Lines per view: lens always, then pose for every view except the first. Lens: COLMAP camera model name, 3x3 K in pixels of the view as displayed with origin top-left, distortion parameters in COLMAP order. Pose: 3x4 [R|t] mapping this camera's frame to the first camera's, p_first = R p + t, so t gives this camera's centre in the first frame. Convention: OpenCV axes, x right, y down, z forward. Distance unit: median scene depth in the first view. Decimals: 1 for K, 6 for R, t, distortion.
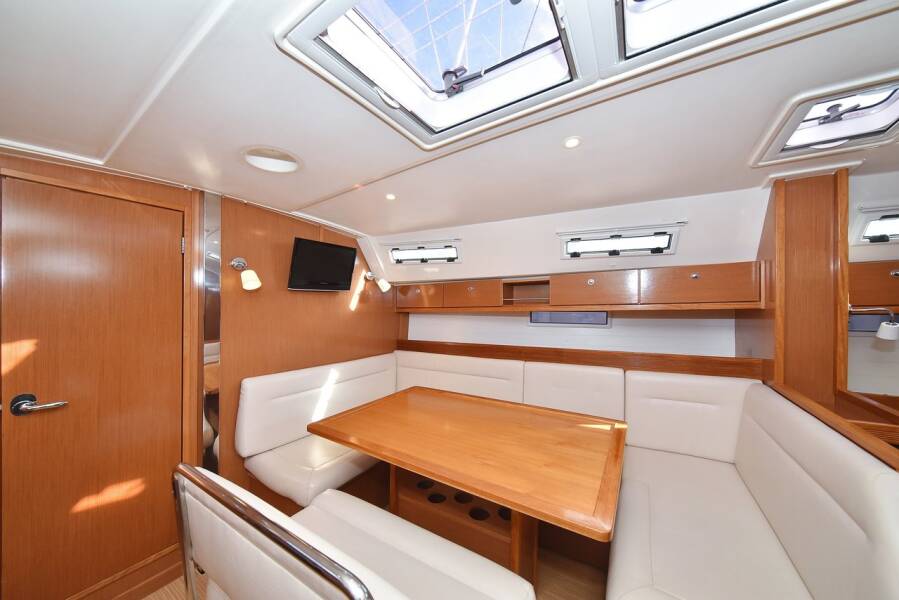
lens RADIAL K [[292.6, 0, 448.2], [0, 292.6, 302.5], [0, 0, 1]] dist [-0.020518, -0.000969]
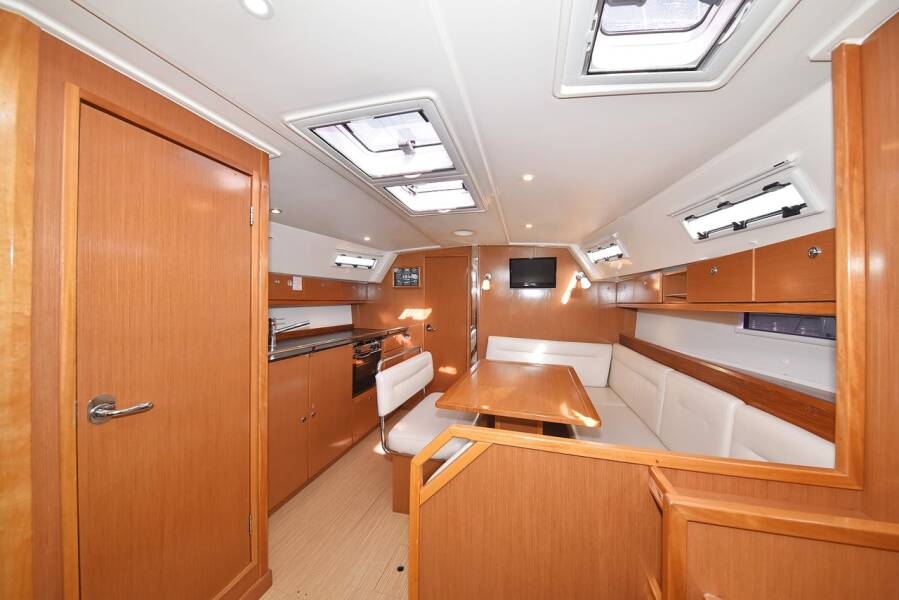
lens RADIAL K [[292.6, 0, 452.2], [0, 292.6, 296.3], [0, 0, 1]] dist [-0.020518, -0.000969]
pose [[0.283560, 0.006300, -0.958934, 0.785702], [-0.007838, 0.999960, 0.004252, -0.006563], [0.958922, 0.006310, 0.283599, 0.147278]]
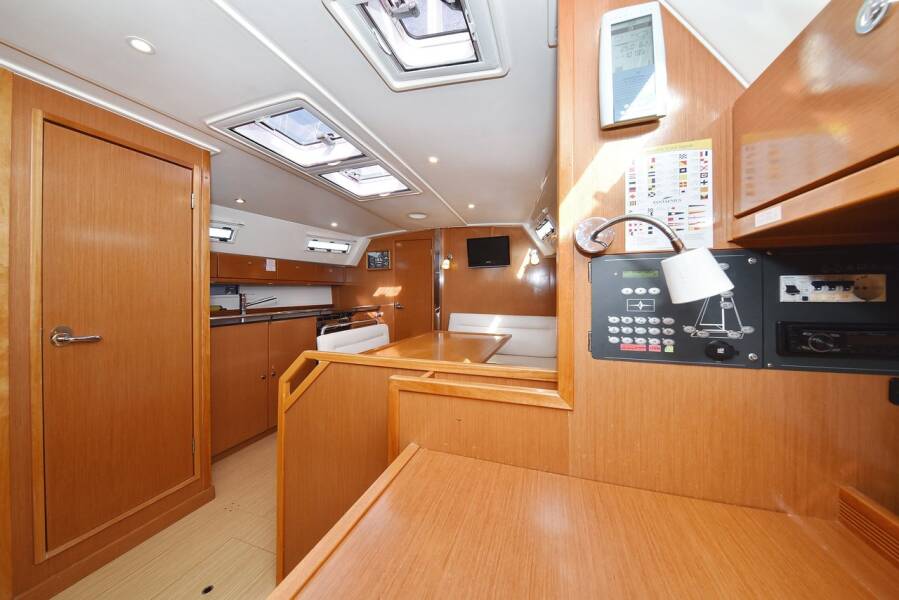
lens RADIAL K [[292.6, 0, 458.5], [0, 292.6, 290.0], [0, 0, 1]] dist [-0.020518, -0.000969]
pose [[0.226472, 0.004088, -0.974009, 0.964199], [0.013905, 0.999876, 0.007429, 0.063594], [0.973918, -0.015226, 0.226387, 0.400983]]
